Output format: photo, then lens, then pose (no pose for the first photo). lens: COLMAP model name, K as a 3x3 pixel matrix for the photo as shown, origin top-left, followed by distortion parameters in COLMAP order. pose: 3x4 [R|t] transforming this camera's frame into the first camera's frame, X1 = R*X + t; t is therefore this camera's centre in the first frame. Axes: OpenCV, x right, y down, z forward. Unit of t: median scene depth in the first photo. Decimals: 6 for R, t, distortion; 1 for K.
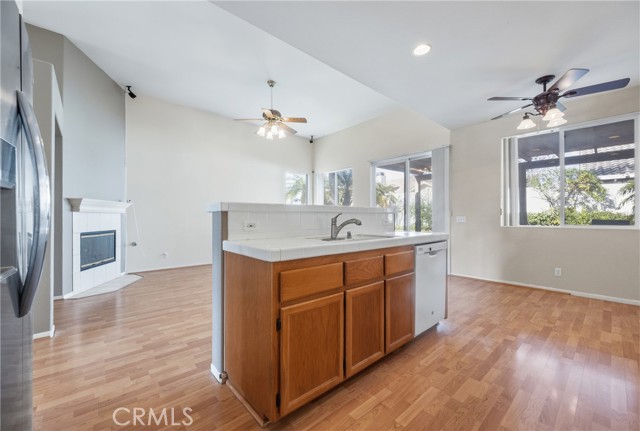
lens RADIAL K [[258.5, 0, 320.0], [0, 258.5, 217.7], [0, 0, 1]] dist [-0.004297, -0.000341]
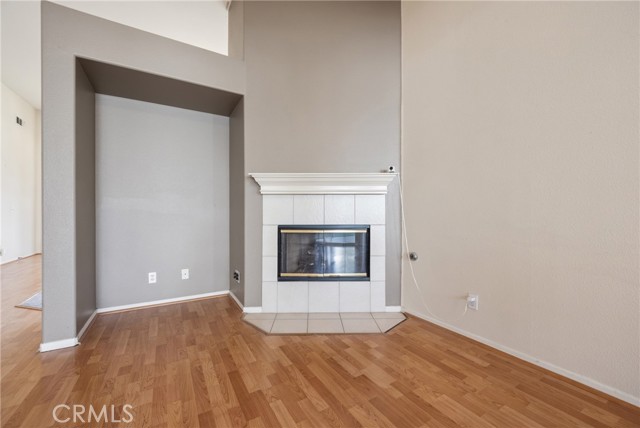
lens RADIAL K [[258.0, 0, 318.4], [0, 258.0, 214.0], [0, 0, 1]] dist [0.000338, -0.001317]
pose [[-0.203150, -0.001821, -0.979146, -0.285146], [0.002079, 0.999995, -0.002291, 0.032237], [0.979145, -0.002501, -0.203146, 1.239536]]
